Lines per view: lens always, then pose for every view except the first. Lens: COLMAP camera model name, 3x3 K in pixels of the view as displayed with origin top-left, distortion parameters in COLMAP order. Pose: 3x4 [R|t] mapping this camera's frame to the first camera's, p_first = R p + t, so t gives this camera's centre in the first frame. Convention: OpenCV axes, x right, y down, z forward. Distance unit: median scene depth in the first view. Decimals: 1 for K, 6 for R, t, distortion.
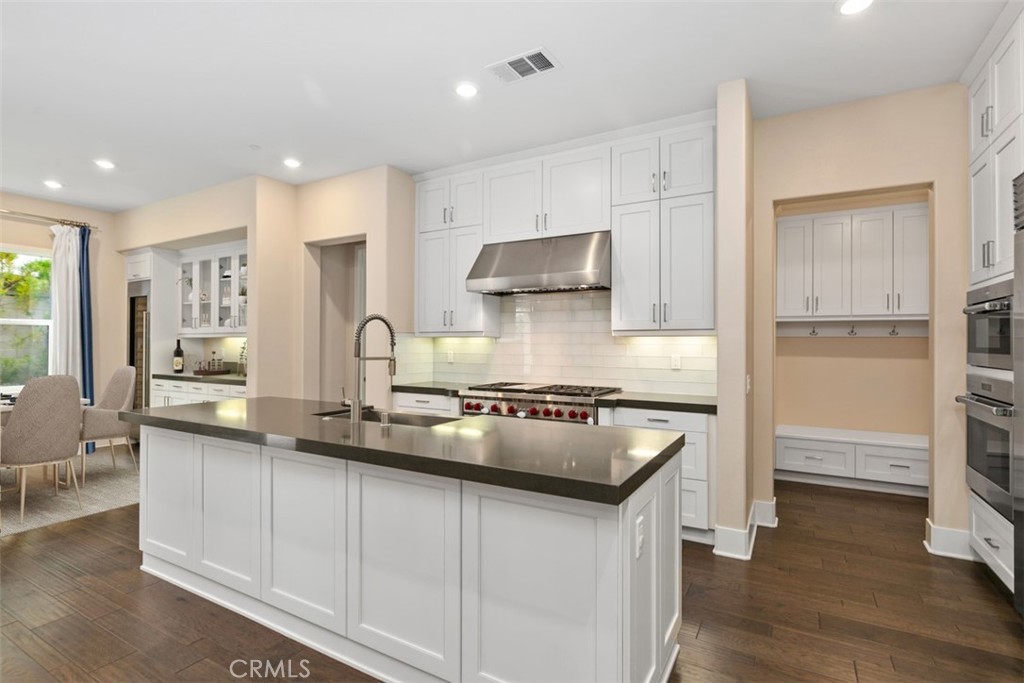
lens RADIAL K [[501.0, 0, 506.7], [0, 501.0, 339.2], [0, 0, 1]] dist [0.000220, -0.000856]
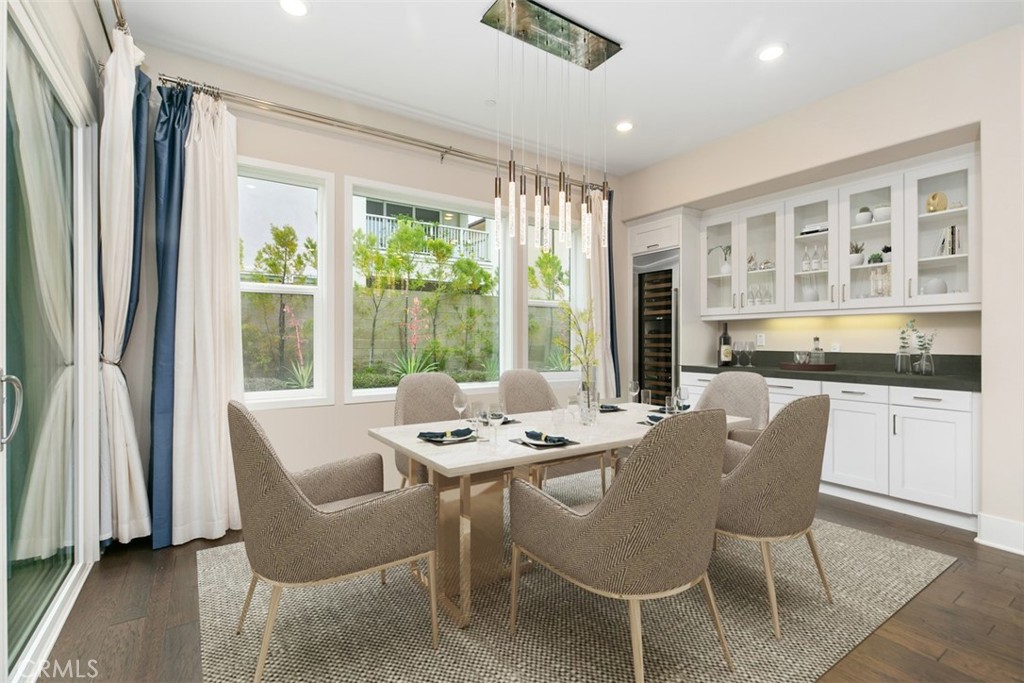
lens RADIAL K [[459.6, 0, 494.1], [0, 459.6, 339.8], [0, 0, 1]] dist [0.002799, 0.000449]
pose [[0.894196, -0.004025, -0.447657, -0.738899], [0.005527, 0.999983, 0.002049, 0.027215], [0.447641, -0.004306, 0.894203, 0.240243]]
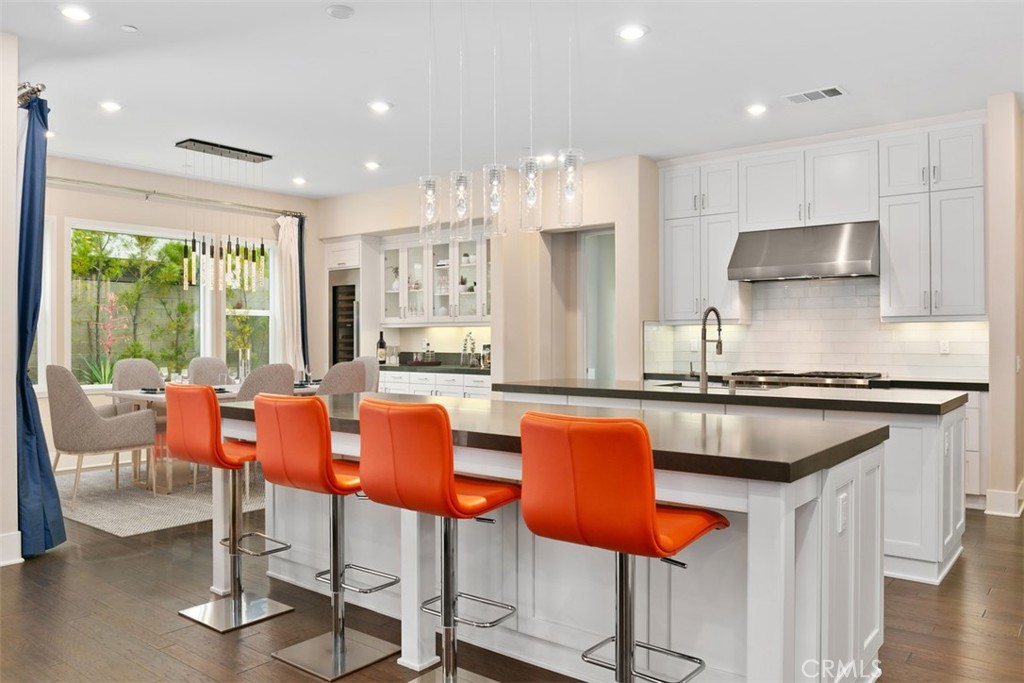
lens RADIAL K [[786.6, 0, 509.2], [0, 786.6, 339.8], [0, 0, 1]] dist [-0.013424, -0.015390]
pose [[0.990599, -0.005753, -0.136679, -0.247903], [0.007429, 0.999903, 0.011756, 0.003945], [0.136598, -0.012660, 0.990546, -0.537620]]
